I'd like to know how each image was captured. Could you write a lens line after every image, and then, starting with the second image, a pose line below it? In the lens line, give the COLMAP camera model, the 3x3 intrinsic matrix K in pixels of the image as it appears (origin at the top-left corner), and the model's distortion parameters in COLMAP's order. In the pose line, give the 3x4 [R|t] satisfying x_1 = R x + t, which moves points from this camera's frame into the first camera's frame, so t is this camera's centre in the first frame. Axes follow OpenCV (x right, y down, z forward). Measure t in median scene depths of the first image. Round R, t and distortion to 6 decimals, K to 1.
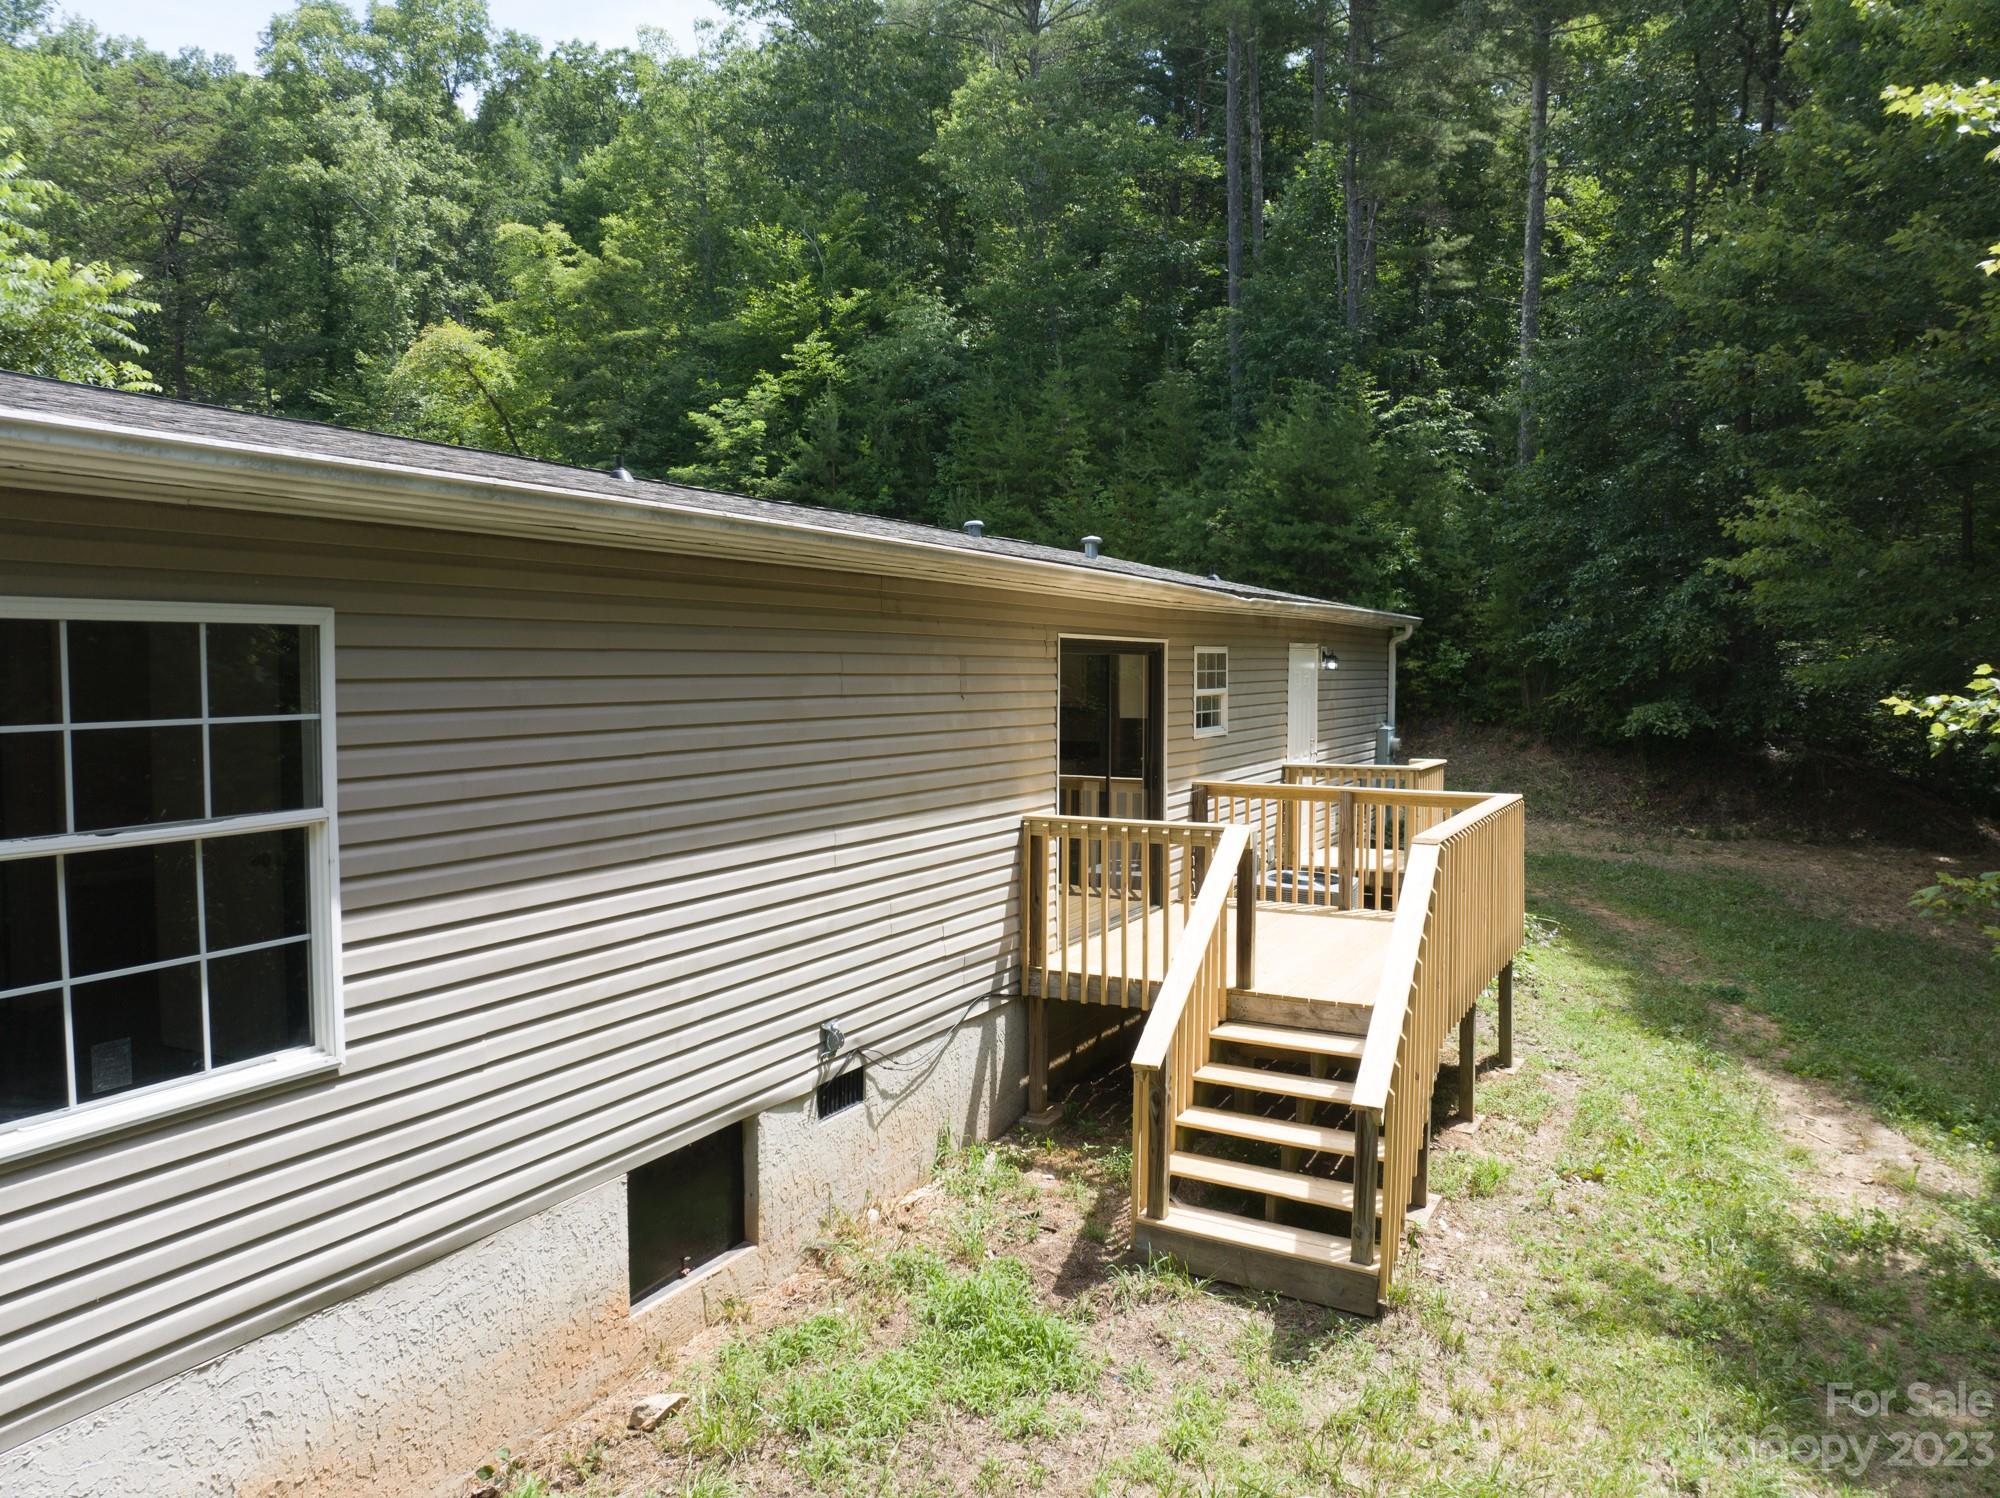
lens RADIAL K [[1443.3, 0, 1000.0], [0, 1443.3, 749.0], [0, 0, 1]] dist [-0.071951, 0.057189]
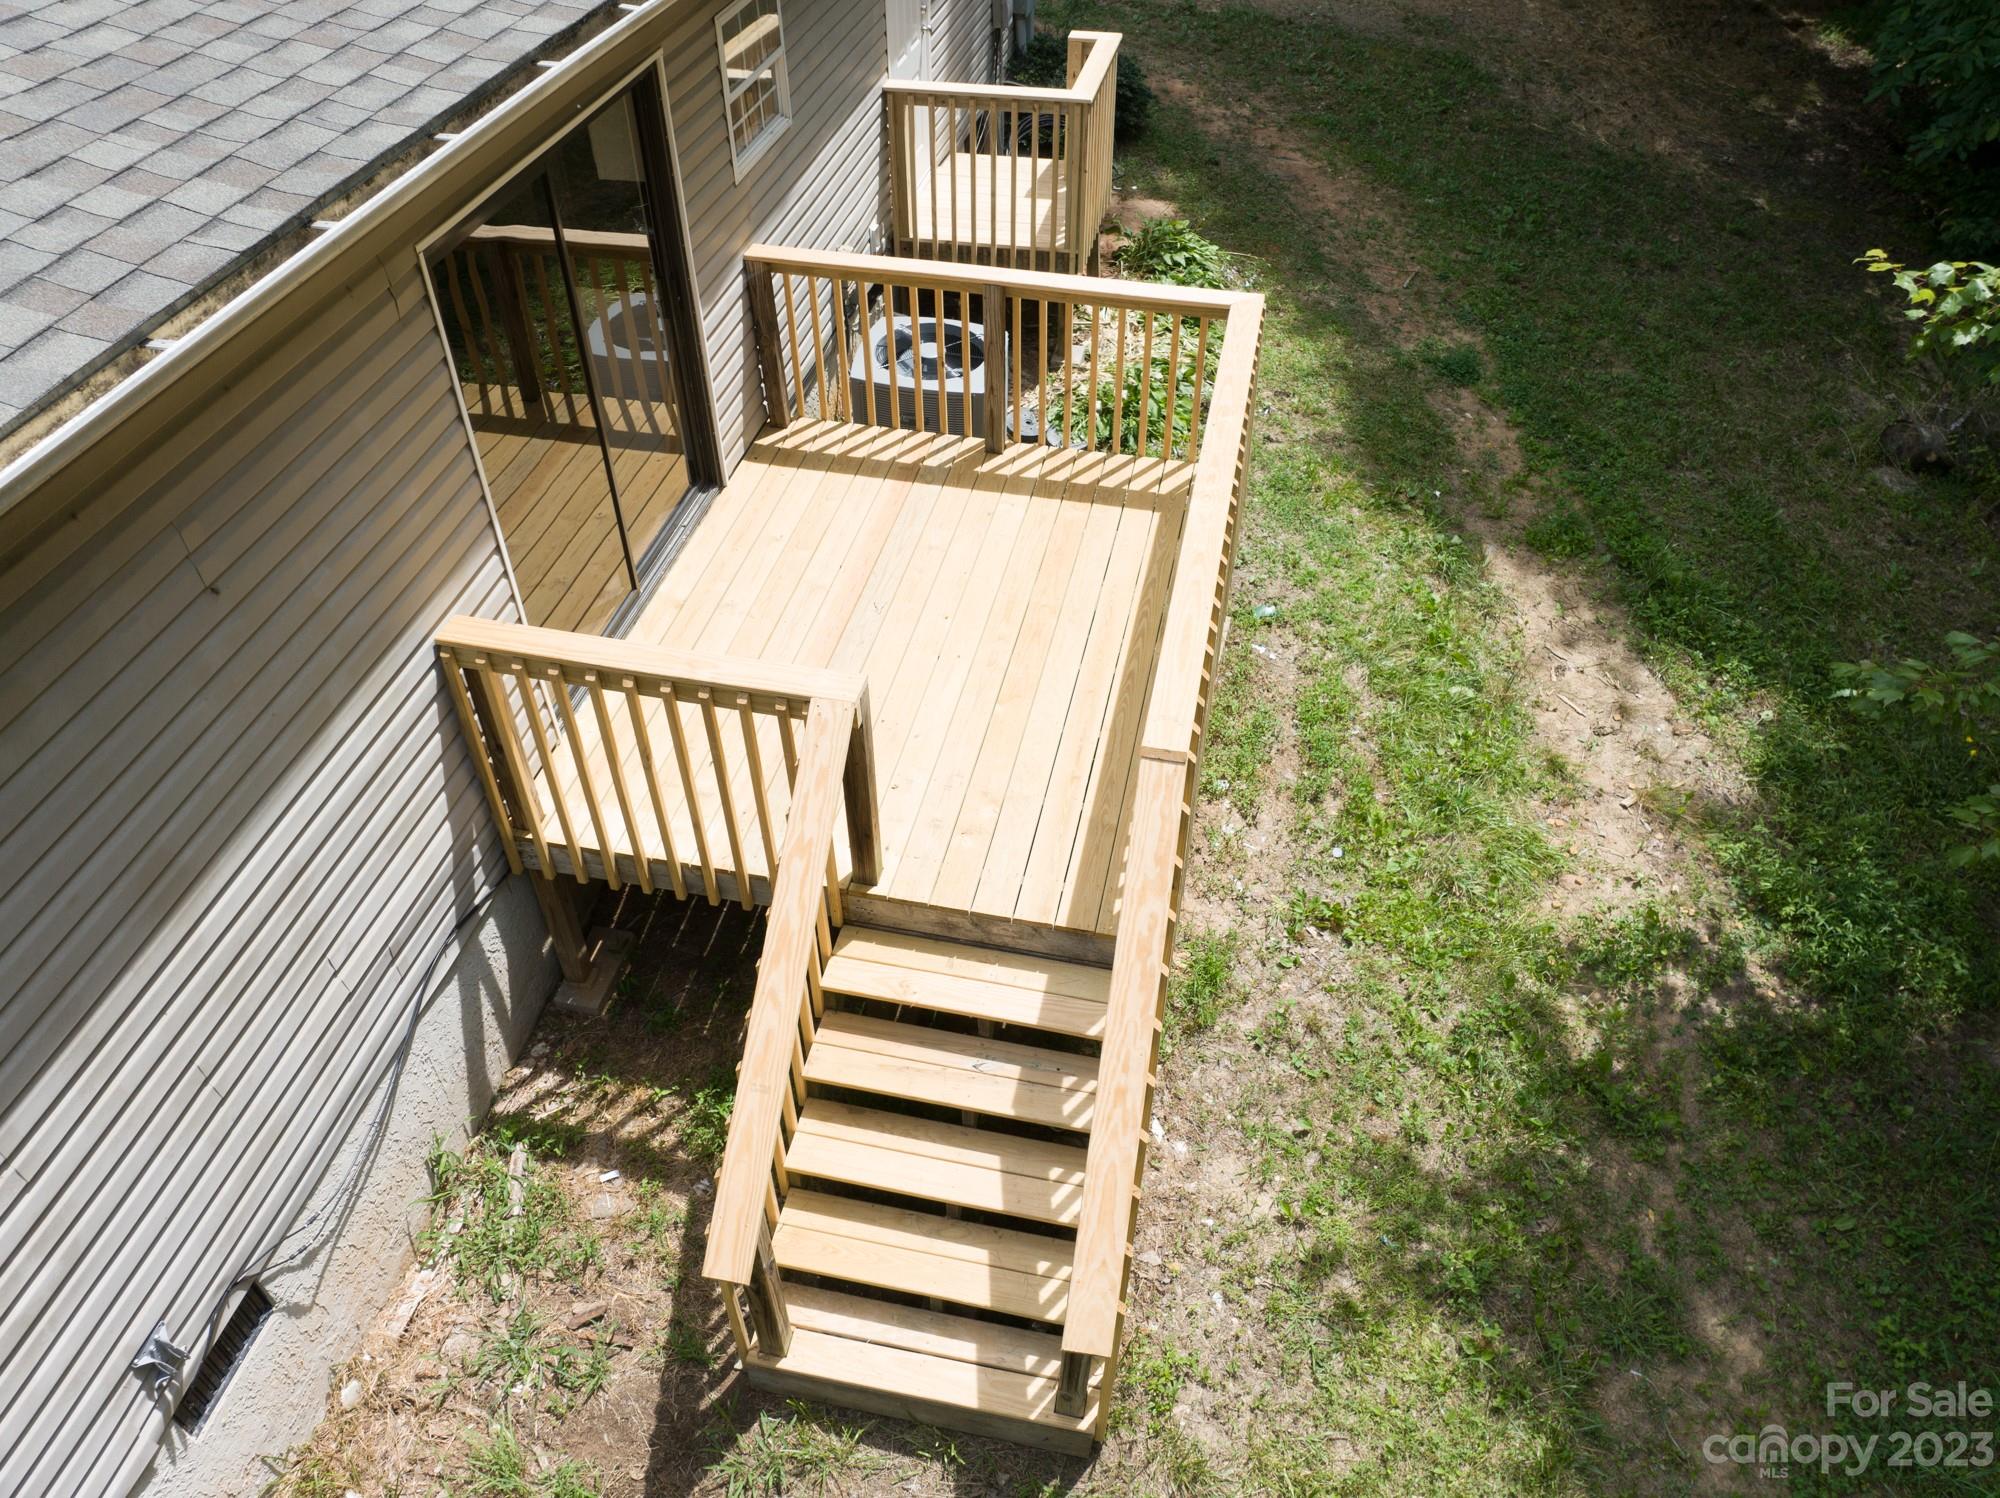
lens RADIAL K [[1389.9, 0, 975.5], [0, 1389.9, 754.5], [0, 0, 1]] dist [-0.034617, -0.001967]
pose [[0.965634, -0.185918, 0.181620, 0.118693], [0.020930, 0.752145, 0.658665, -0.279593], [-0.259062, -0.632228, 0.730188, 0.592235]]
